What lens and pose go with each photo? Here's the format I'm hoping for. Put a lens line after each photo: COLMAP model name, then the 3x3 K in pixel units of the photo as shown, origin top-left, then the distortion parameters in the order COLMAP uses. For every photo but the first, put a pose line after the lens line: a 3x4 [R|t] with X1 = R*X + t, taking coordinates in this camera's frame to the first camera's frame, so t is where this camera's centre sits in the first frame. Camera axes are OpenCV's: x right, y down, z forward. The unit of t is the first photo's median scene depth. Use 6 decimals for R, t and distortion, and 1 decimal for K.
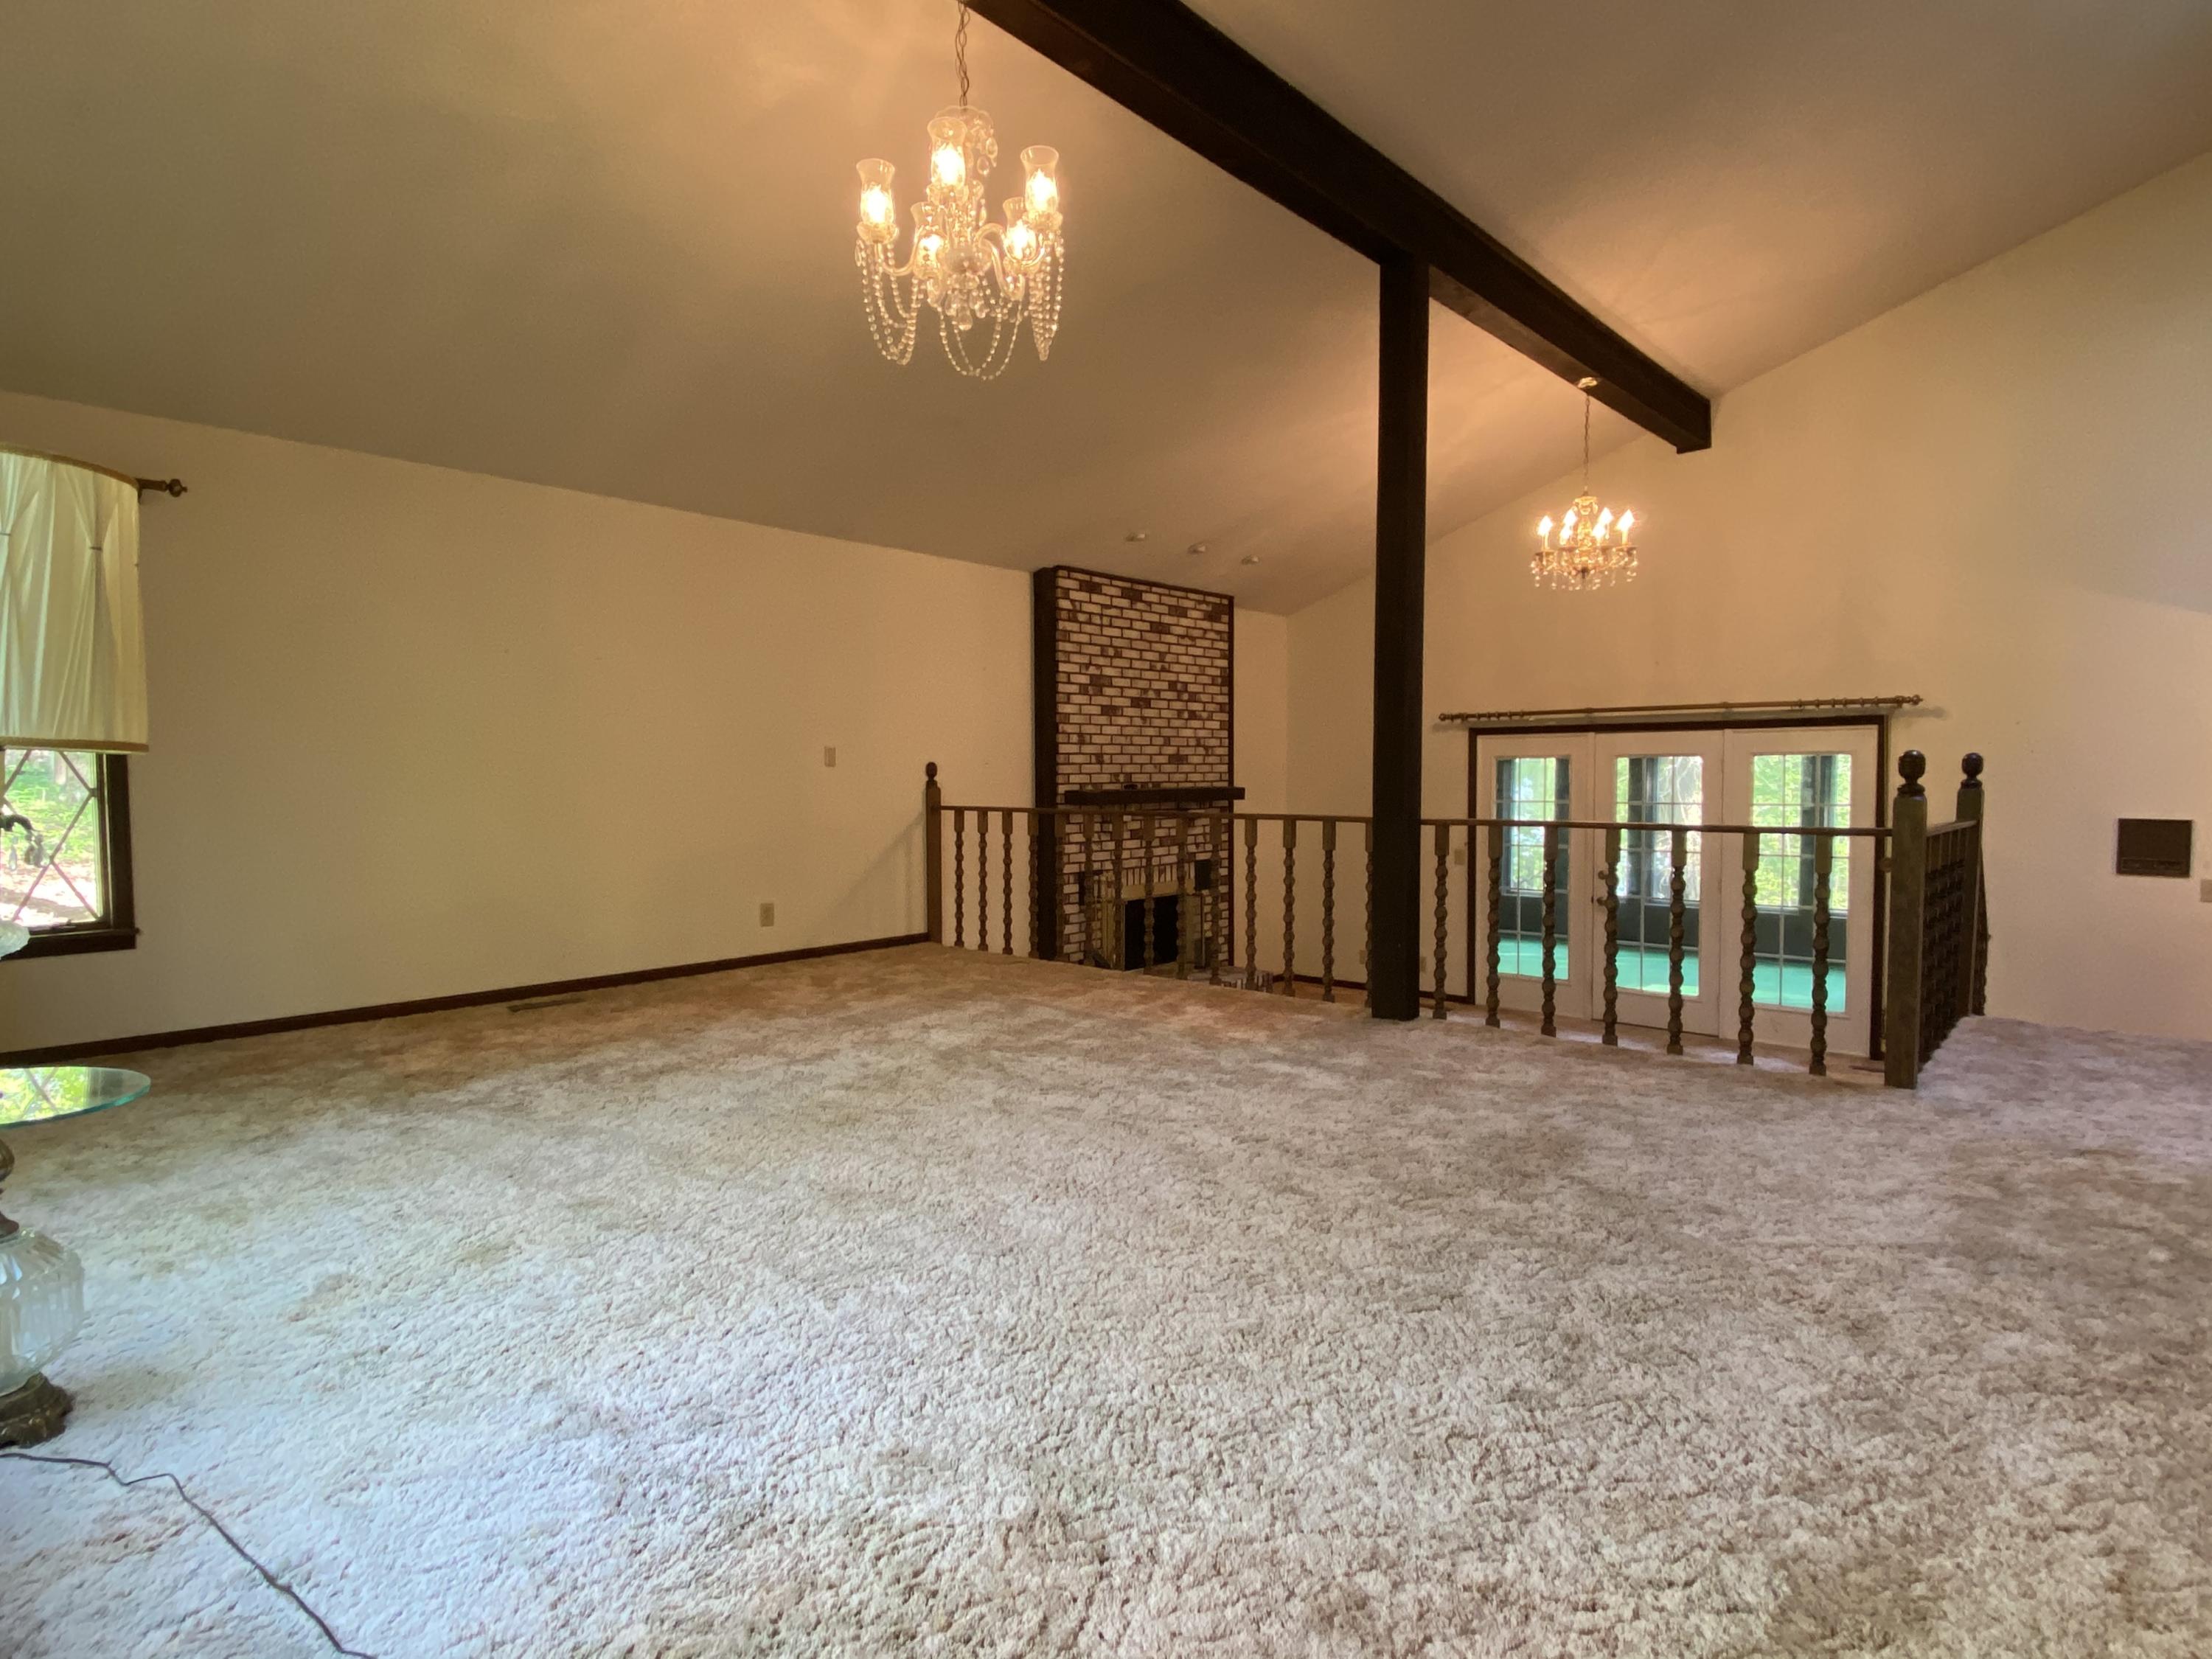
lens RADIAL K [[1183.7, 0, 1097.1], [0, 1183.7, 833.1], [0, 0, 1]] dist [0.042344, 0.000130]
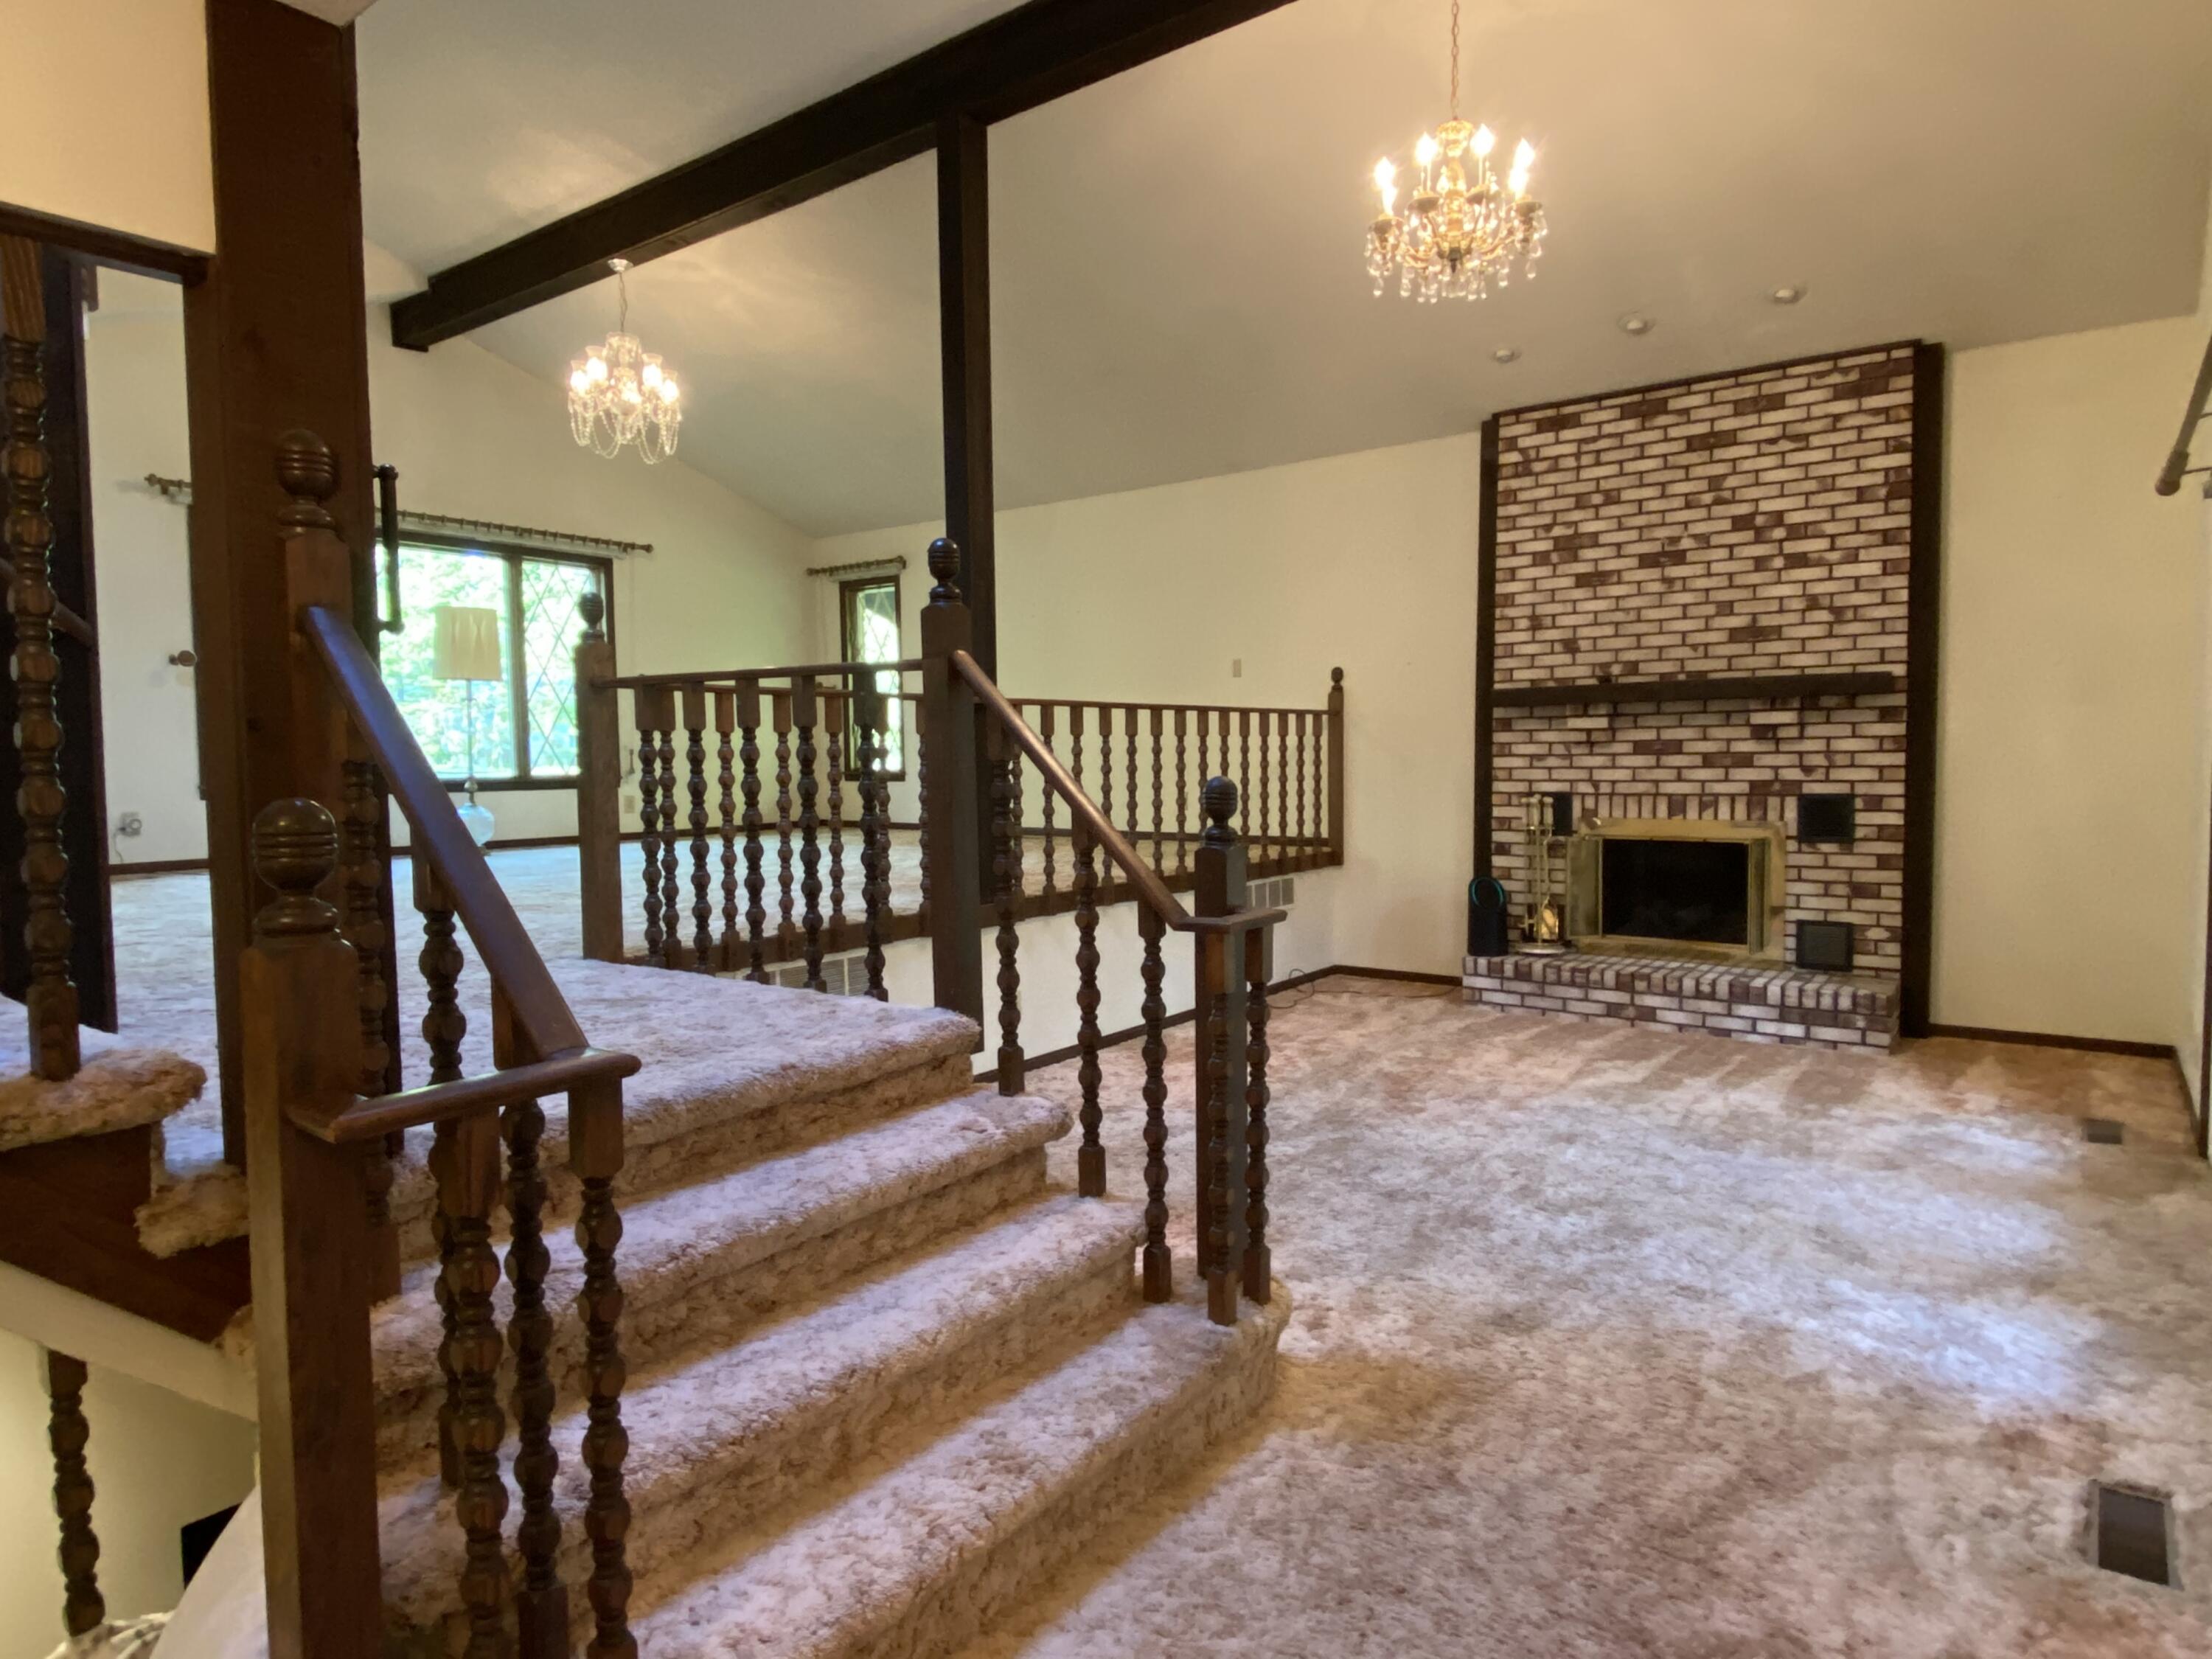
lens RADIAL K [[1310.9, 0, 1097.9], [0, 1310.9, 836.3], [0, 0, 1]] dist [0.011510, -0.014917]
pose [[0.069919, 0.064058, -0.995494, 0.838732], [-0.039784, 0.997321, 0.061382, 0.019578], [0.996759, 0.035313, 0.072280, 0.650601]]
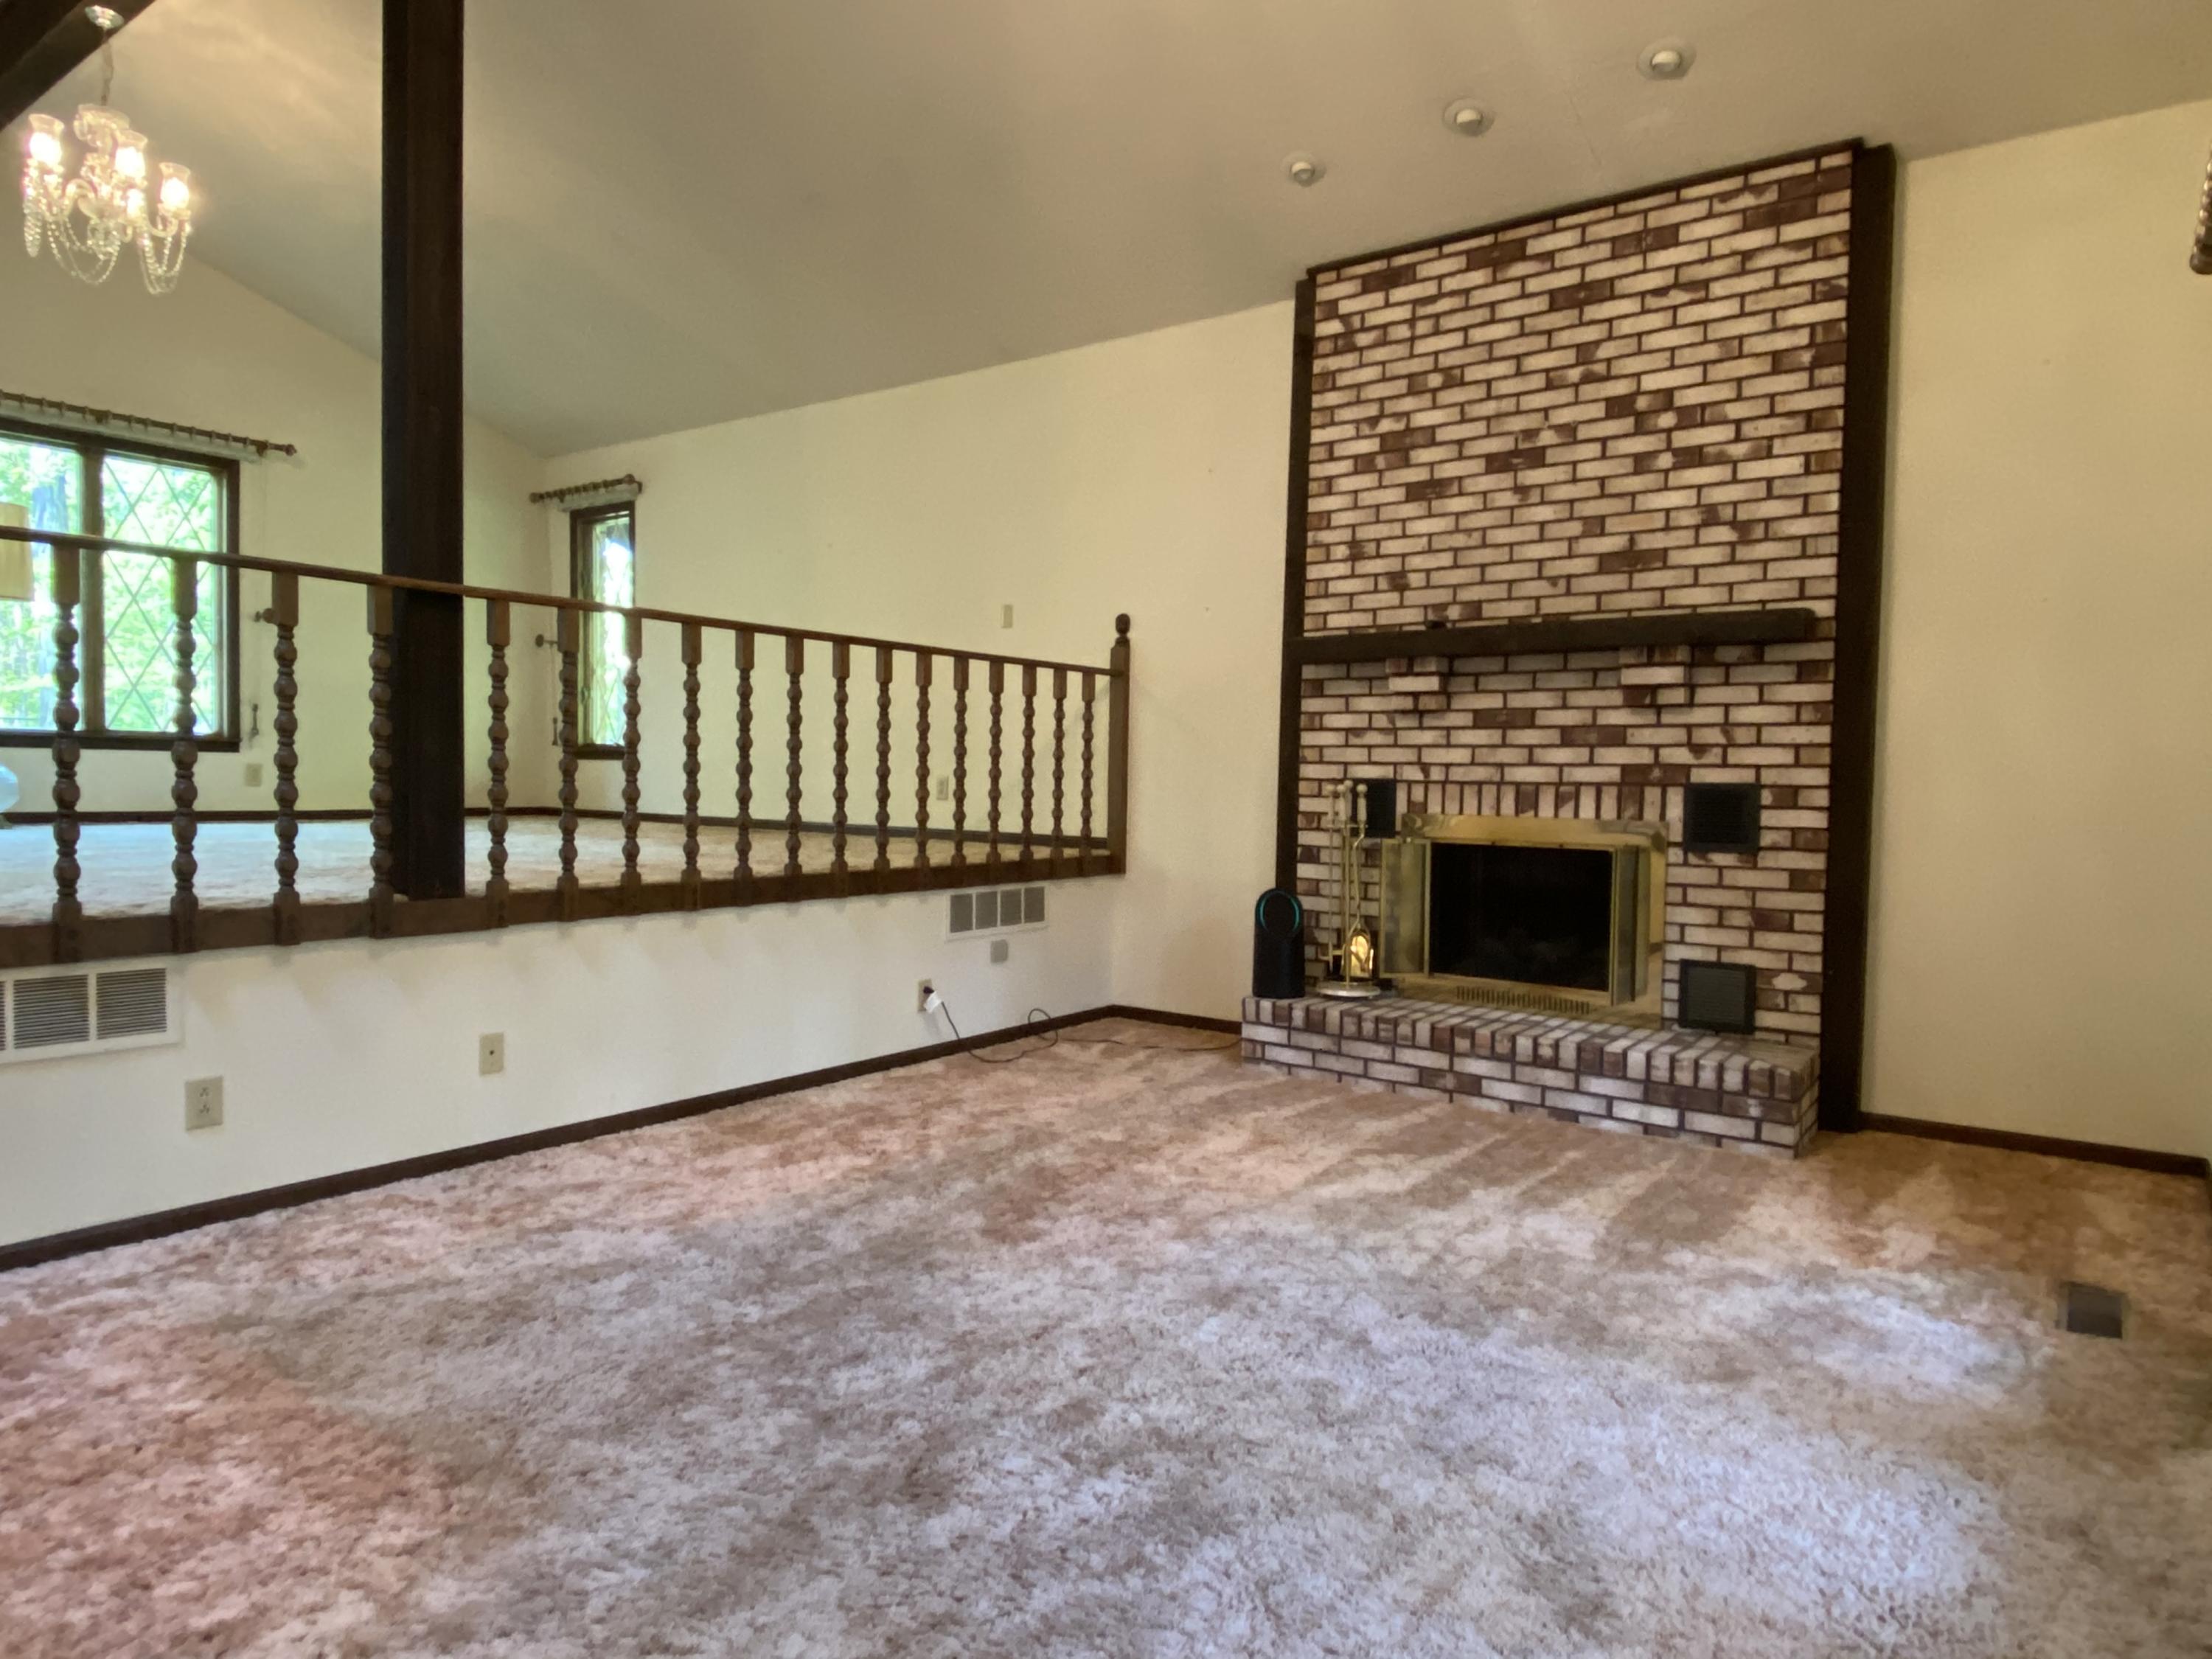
lens RADIAL K [[1369.9, 0, 1104.5], [0, 1369.9, 838.2], [0, 0, 1]] dist [0.022793, -0.019449]
pose [[0.081044, 0.049039, -0.995503, 0.653411], [-0.068871, 0.996677, 0.043491, 0.040644], [0.994328, 0.065036, 0.084152, 0.826583]]
